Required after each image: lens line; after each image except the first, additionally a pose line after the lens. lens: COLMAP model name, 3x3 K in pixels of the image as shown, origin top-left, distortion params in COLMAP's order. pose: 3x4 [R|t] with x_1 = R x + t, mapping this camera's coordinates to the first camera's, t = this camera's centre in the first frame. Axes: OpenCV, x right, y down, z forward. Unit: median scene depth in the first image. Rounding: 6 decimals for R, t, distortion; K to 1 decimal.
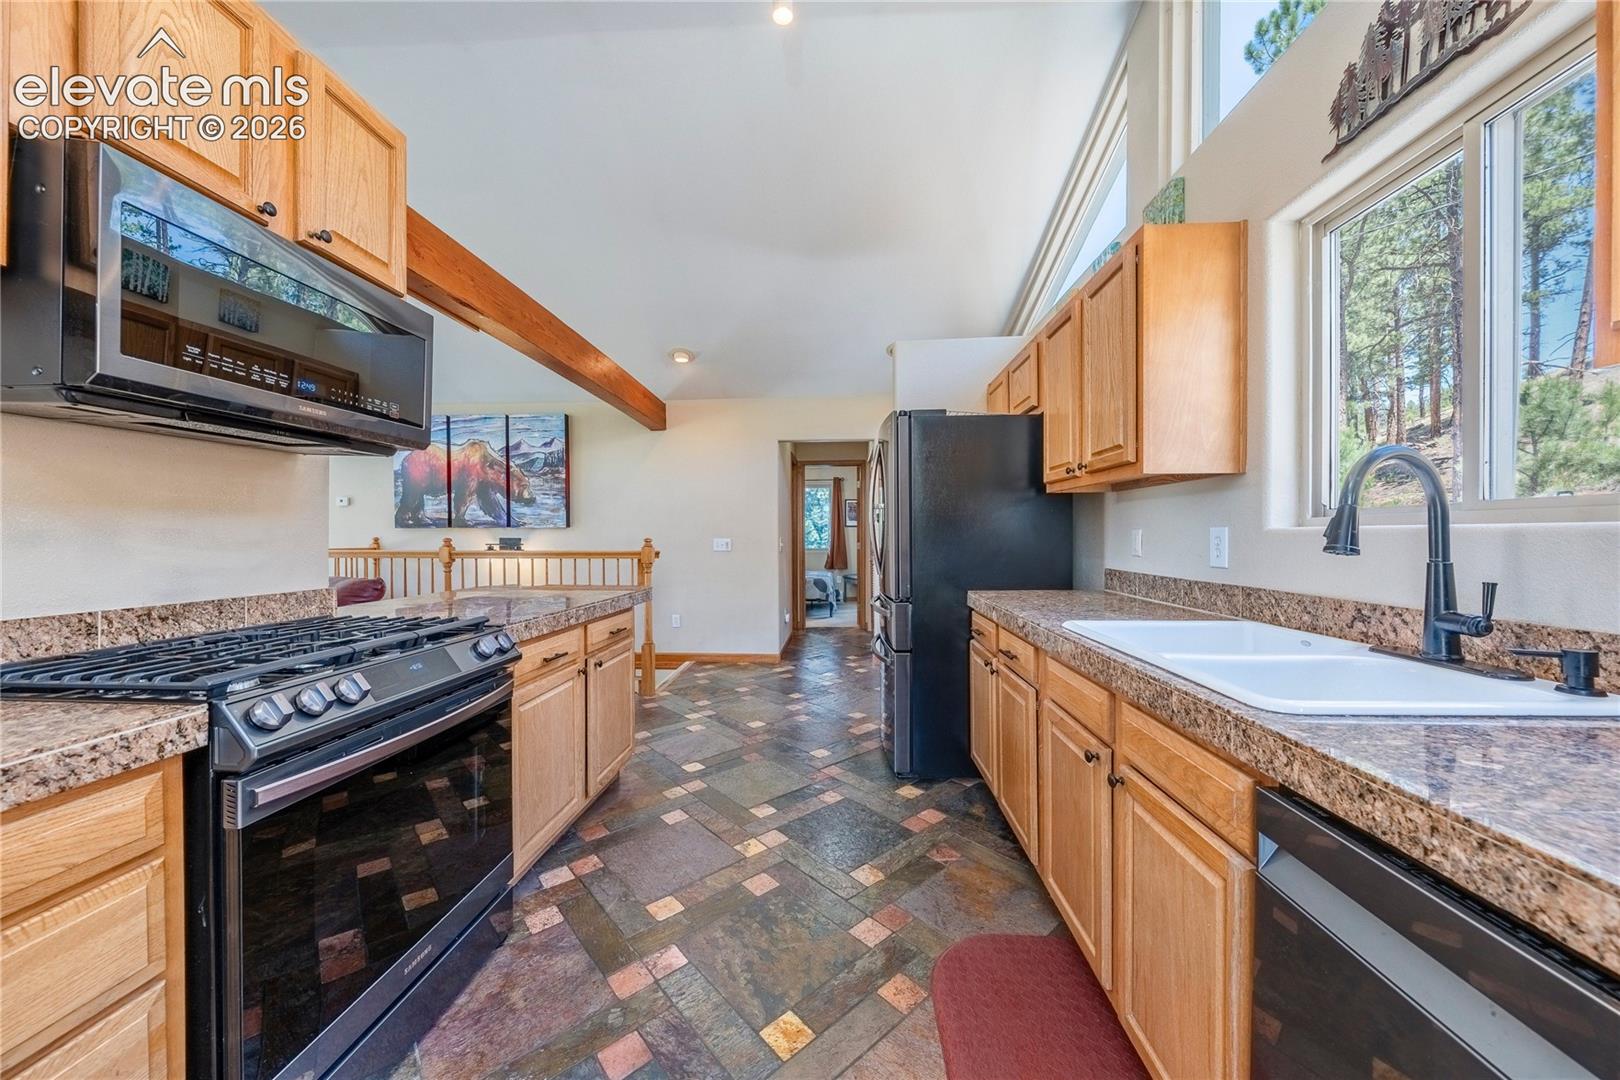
lens RADIAL K [[568.1, 0, 810.0], [0, 568.1, 540.0], [0, 0, 1]] dist [-0.009875, -0.000008]
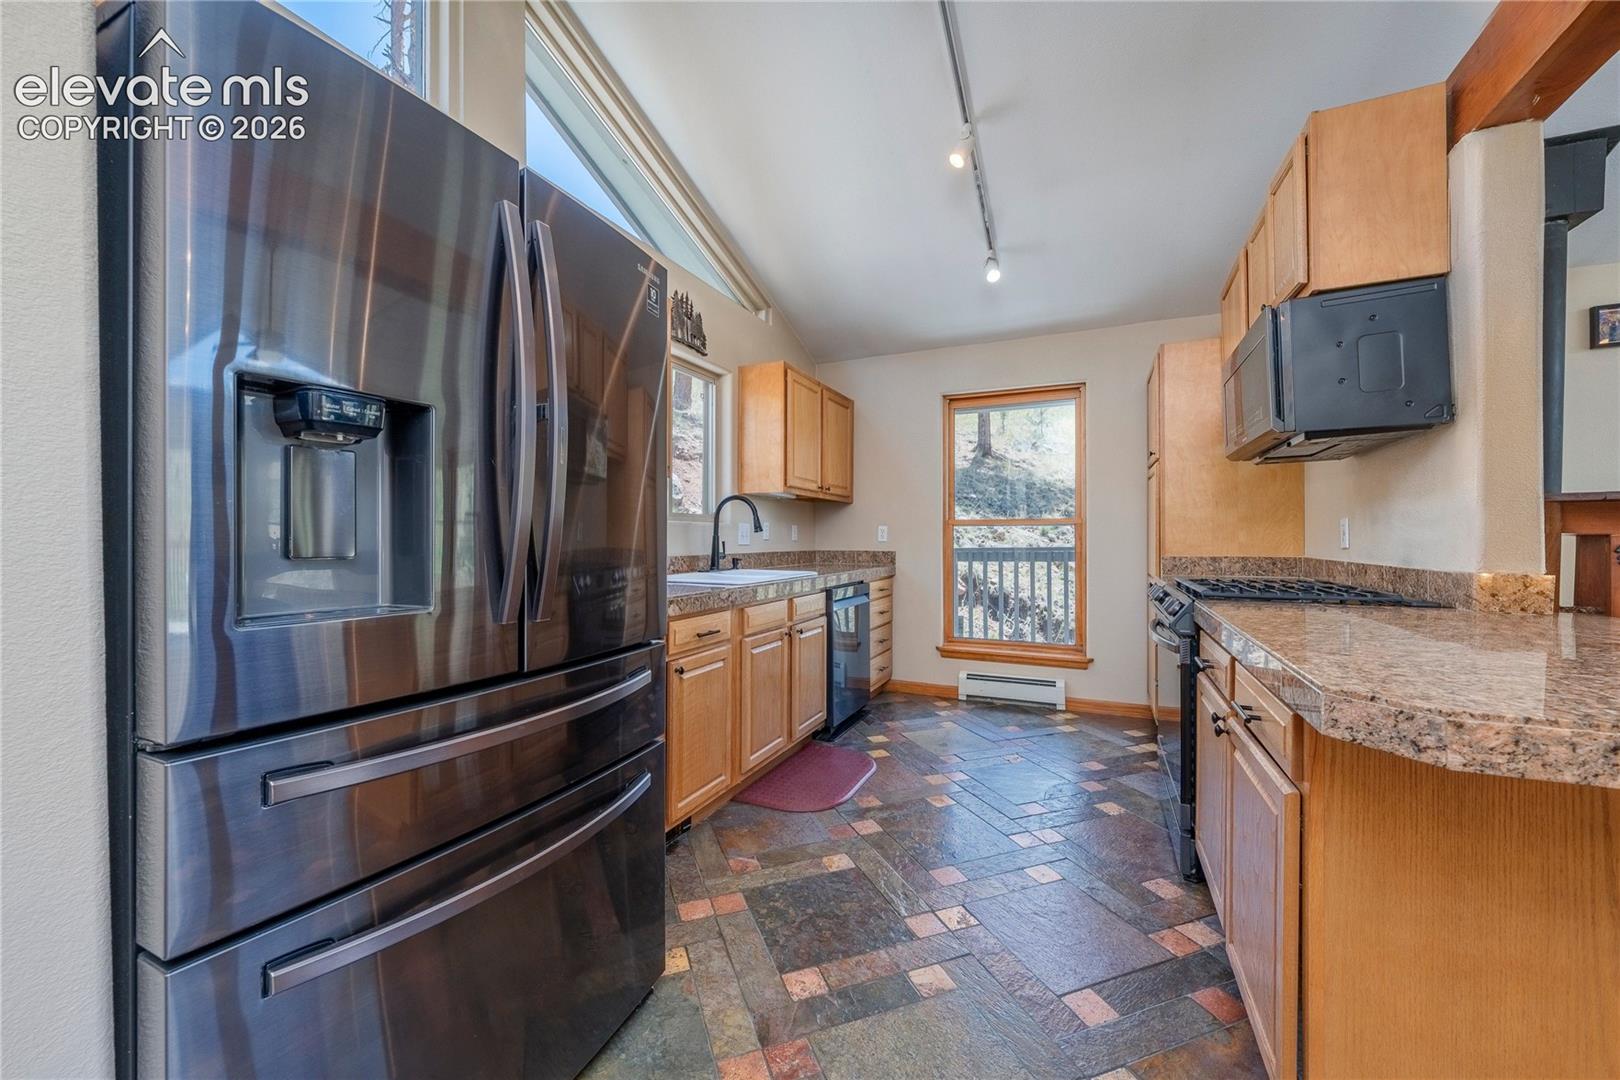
lens RADIAL K [[618.2, 0, 810.0], [0, 618.2, 540.0], [0, 0, 1]] dist [-0.000060, -0.000023]
pose [[-0.933847, 0.000305, 0.357673, -0.446943], [0.002623, 0.999979, 0.005996, 0.042865], [-0.357663, 0.006537, -0.933828, 3.781676]]
